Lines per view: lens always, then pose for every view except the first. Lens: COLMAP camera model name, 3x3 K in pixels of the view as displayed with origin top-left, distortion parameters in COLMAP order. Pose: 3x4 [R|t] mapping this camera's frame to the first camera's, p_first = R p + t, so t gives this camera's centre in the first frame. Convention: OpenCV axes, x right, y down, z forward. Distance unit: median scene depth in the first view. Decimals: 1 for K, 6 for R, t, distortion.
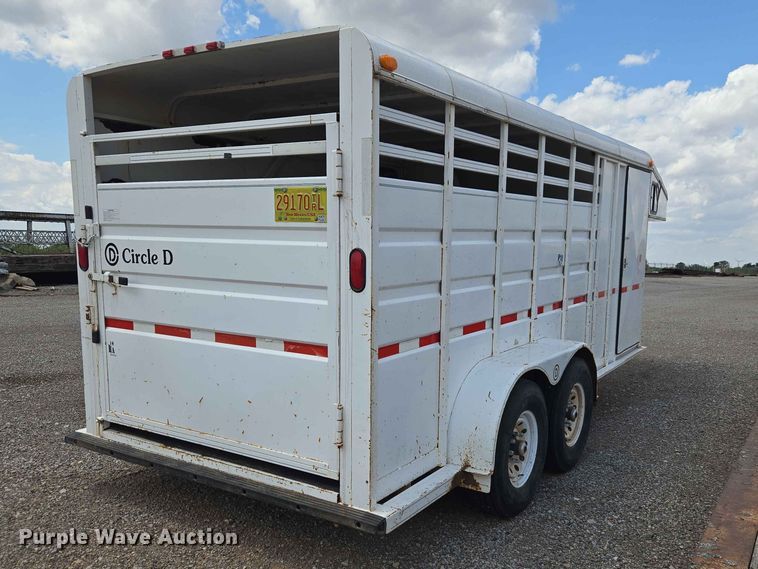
lens RADIAL K [[659.4, 0, 412.9], [0, 659.4, 322.4], [0, 0, 1]] dist [0.121949, -0.137089]
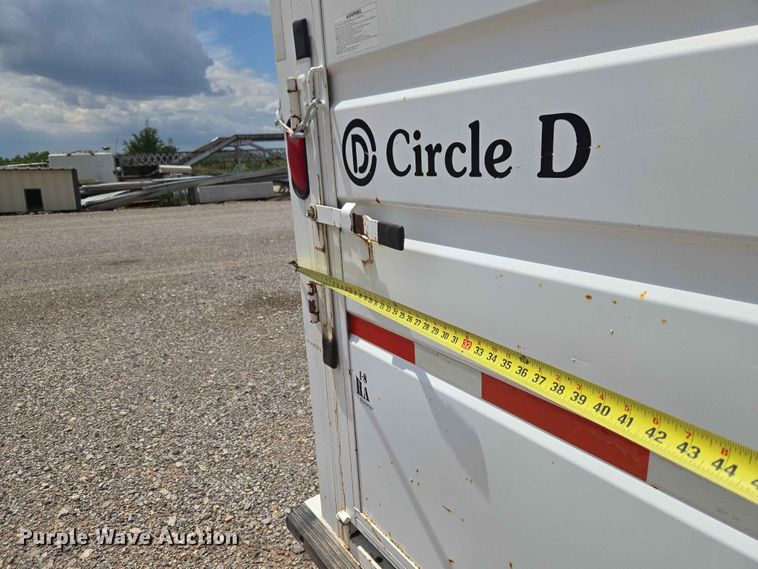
lens RADIAL K [[507.9, 0, 376.3], [0, 507.9, 289.0], [0, 0, 1]] dist [0.060390, -0.004162]
pose [[0.921568, 0.045287, -0.385566, -0.342793], [0.013176, 0.988952, 0.147652, -0.072027], [0.387993, -0.141152, 0.910790, 0.771844]]
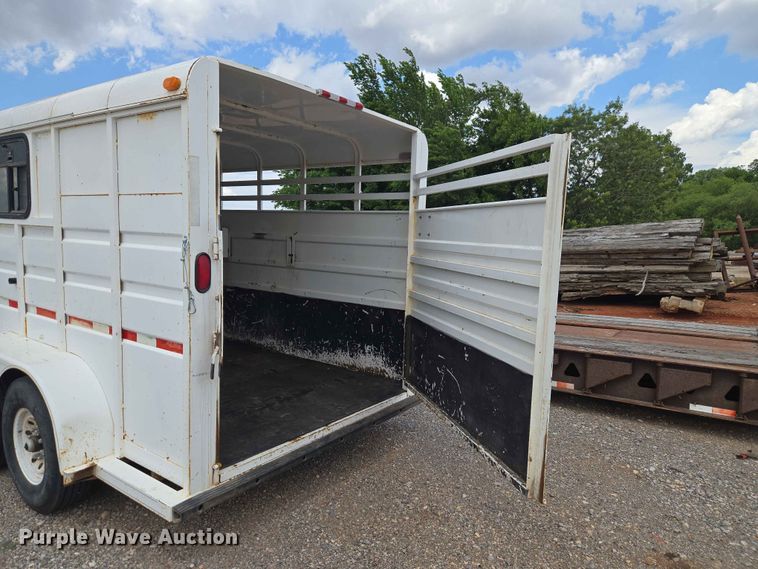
lens RADIAL K [[507.9, 0, 376.3], [0, 507.9, 289.0], [0, 0, 1]] dist [0.060390, -0.004162]
pose [[0.070071, -0.118642, 0.990462, -1.175052], [0.111123, 0.987651, 0.110444, -0.136050], [-0.991333, 0.102324, 0.082390, 0.795136]]
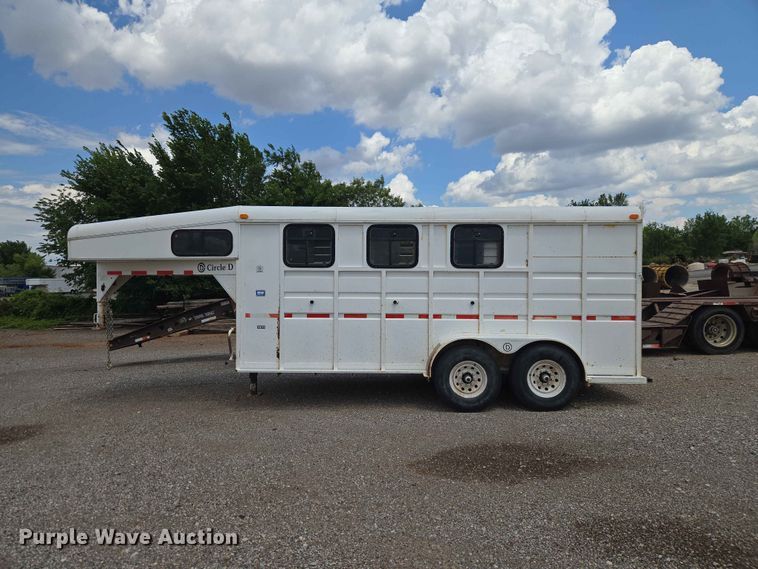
lens RADIAL K [[507.9, 0, 376.3], [0, 507.9, 289.0], [0, 0, 1]] dist [0.060390, -0.004162]
pose [[-0.518850, -0.023400, 0.854545, -1.556435], [0.111354, 0.989258, 0.094699, -0.367519], [-0.847582, 0.144292, -0.510671, 2.733565]]
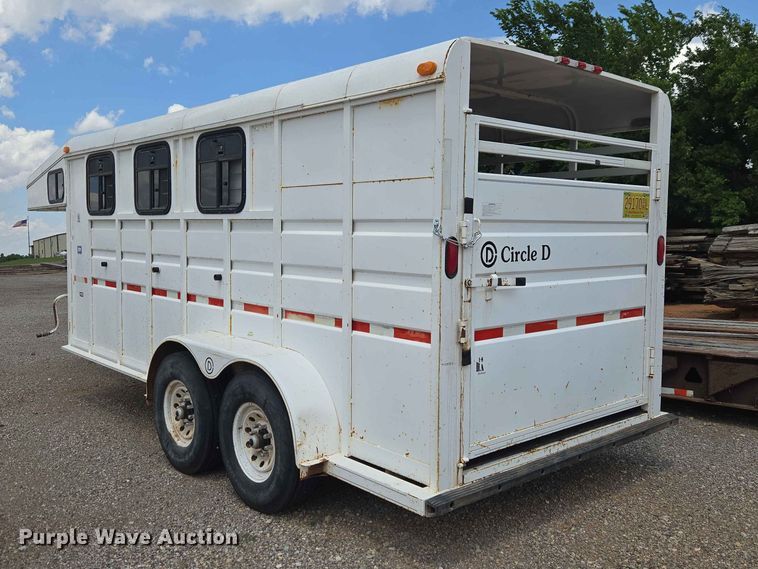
lens RADIAL K [[688.8, 0, 374.7], [0, 688.8, 275.3], [0, 0, 1]] dist [0.123595, -0.146937]
pose [[0.281473, -0.073568, 0.956745, -1.390445], [0.132203, 0.990522, 0.037271, -0.131532], [-0.950419, 0.115994, 0.288531, 0.915965]]
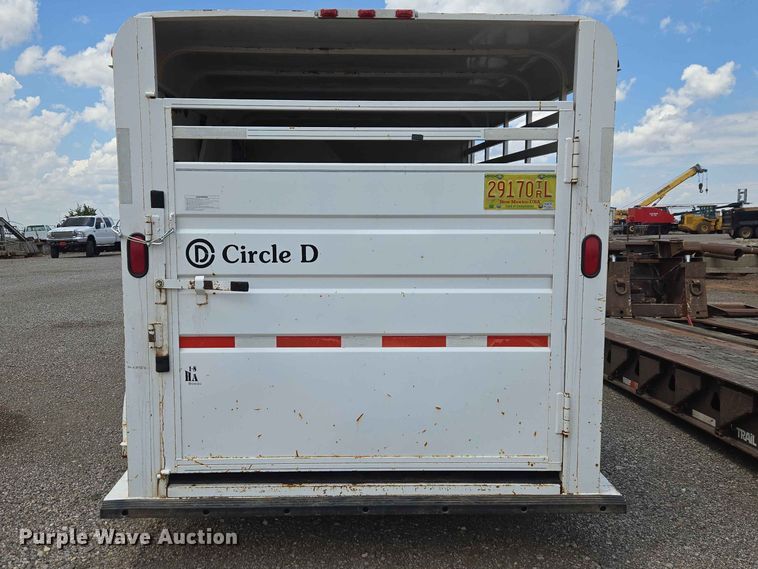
lens RADIAL K [[688.8, 0, 374.7], [0, 688.8, 275.3], [0, 0, 1]] dist [0.123595, -0.146937]
pose [[0.833939, -0.070743, 0.547303, -0.743946], [0.083957, 0.996469, 0.000873, -0.061928], [-0.545433, 0.045222, 0.836934, 0.230685]]
